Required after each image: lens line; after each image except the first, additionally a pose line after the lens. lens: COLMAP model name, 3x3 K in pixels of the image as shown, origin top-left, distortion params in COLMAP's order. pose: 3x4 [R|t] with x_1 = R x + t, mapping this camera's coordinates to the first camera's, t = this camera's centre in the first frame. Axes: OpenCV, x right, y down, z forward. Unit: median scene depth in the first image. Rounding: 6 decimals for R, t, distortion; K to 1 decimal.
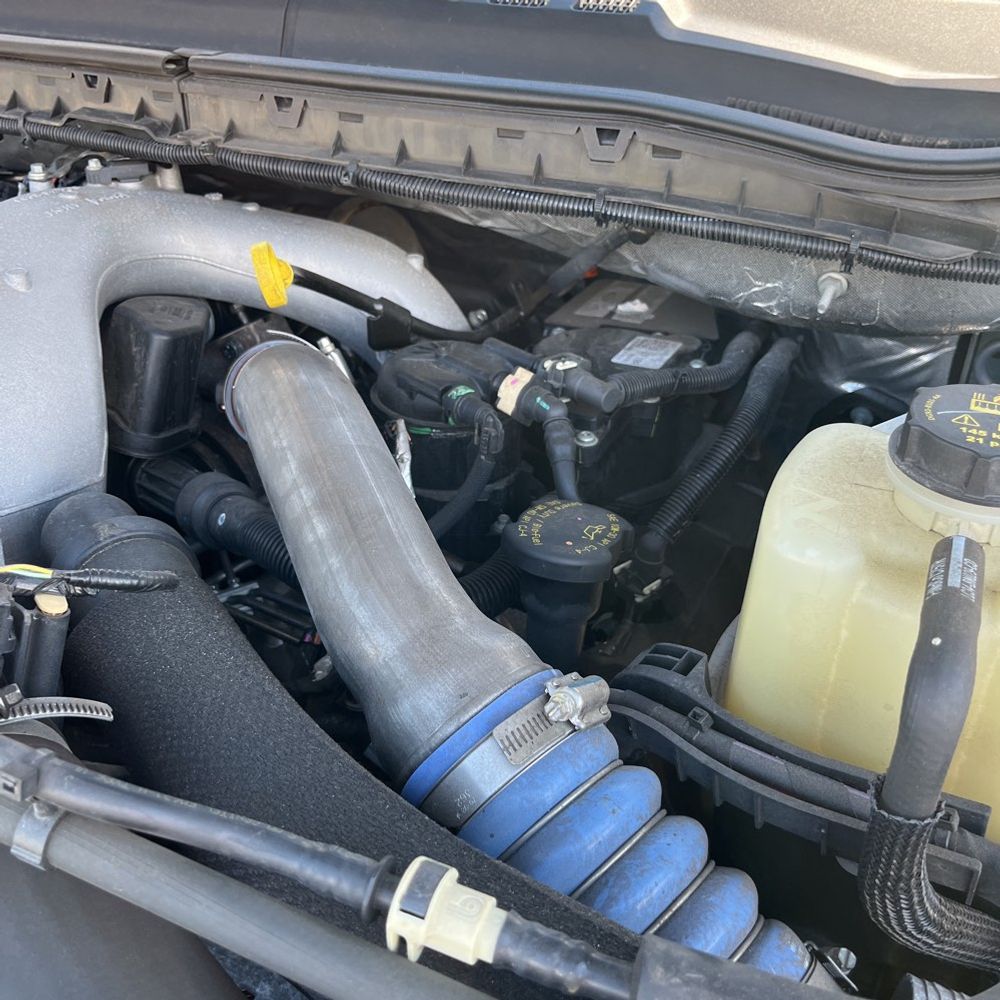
lens RADIAL K [[1028.2, 0, 492.7], [0, 1028.2, 499.5], [0, 0, 1]] dist [0.027999, 0.000000]
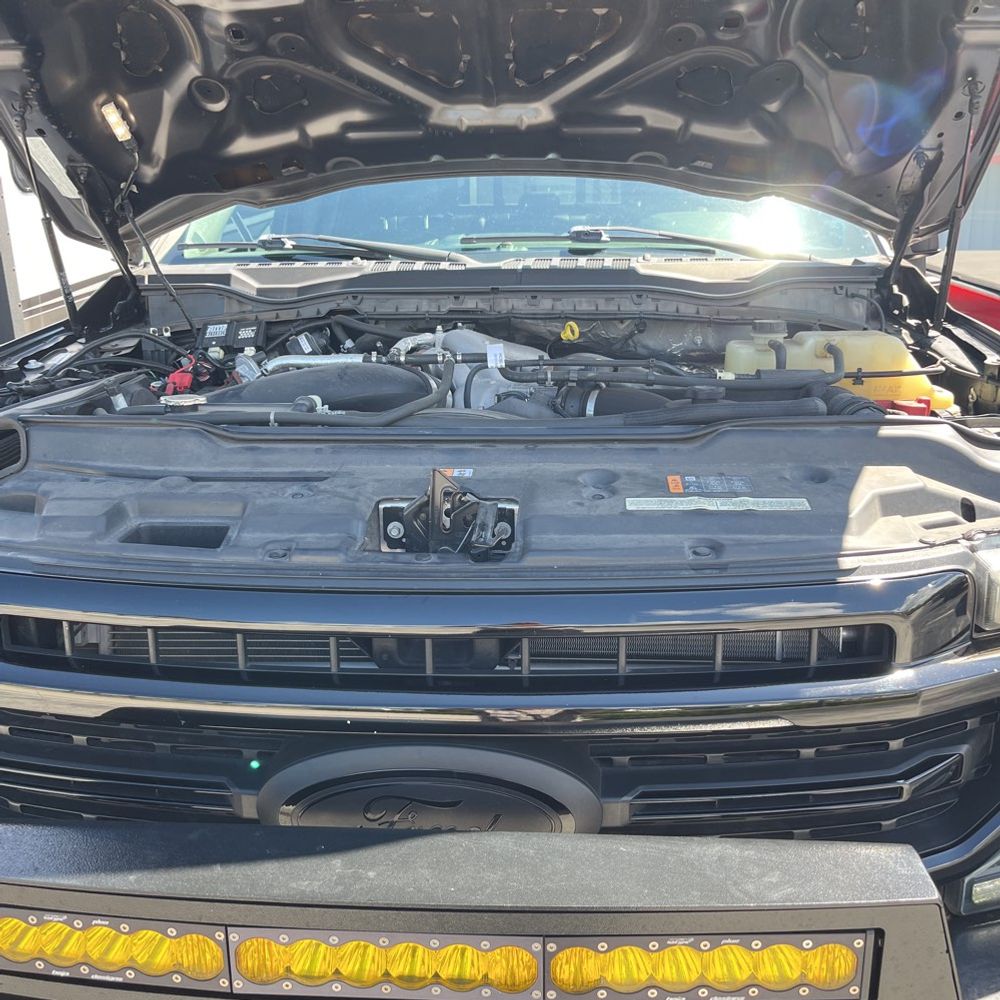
lens RADIAL K [[1028.2, 0, 499.6], [0, 1028.2, 499.0], [0, 0, 1]] dist [0.027999, 0.000000]
pose [[0.931611, -0.098030, 0.349986, -1.502070], [0.205818, 0.935956, -0.285700, 1.106015], [-0.299565, 0.338195, 0.892124, -1.624756]]
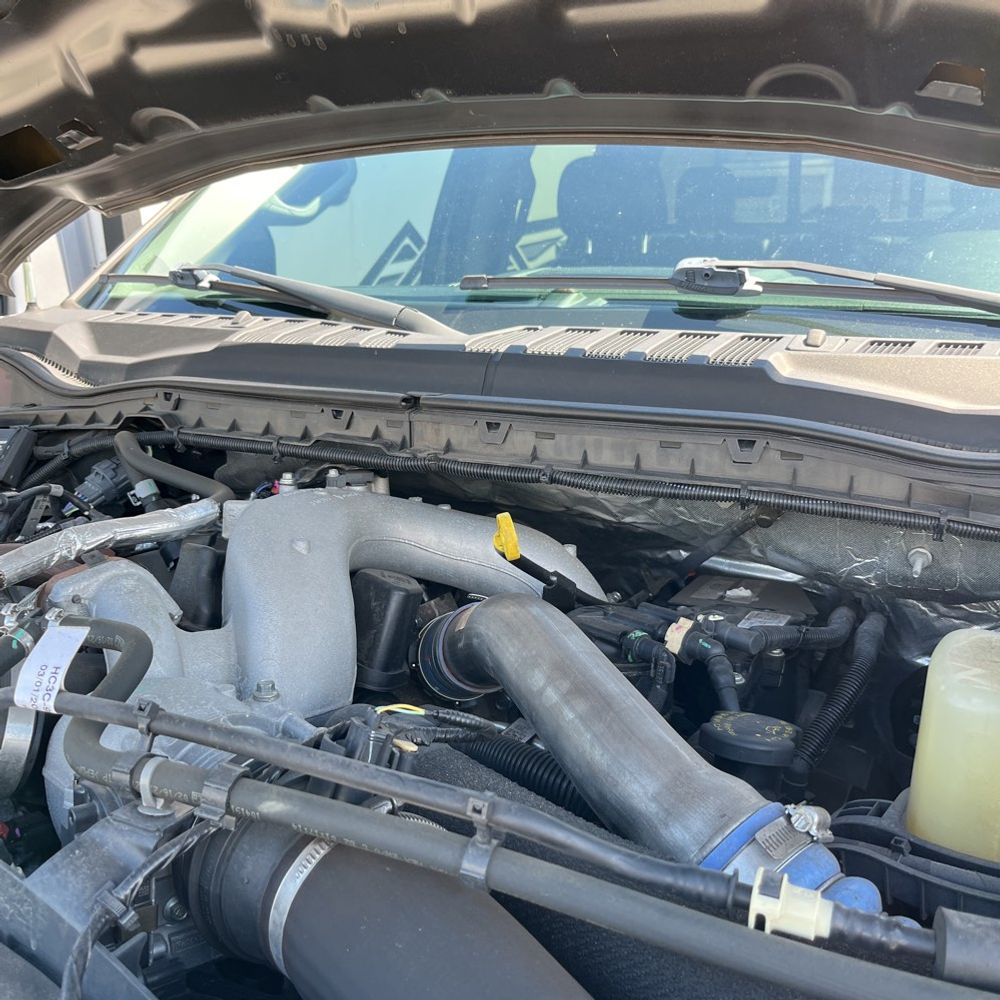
lens RADIAL K [[1028.2, 0, 505.3], [0, 1028.2, 495.4], [0, 0, 1]] dist [0.027999, 0.000000]
pose [[0.999946, 0.006459, 0.008146, -0.199953], [-0.003286, 0.939763, -0.341812, 0.161736], [-0.009863, 0.341767, 0.939733, -0.232876]]
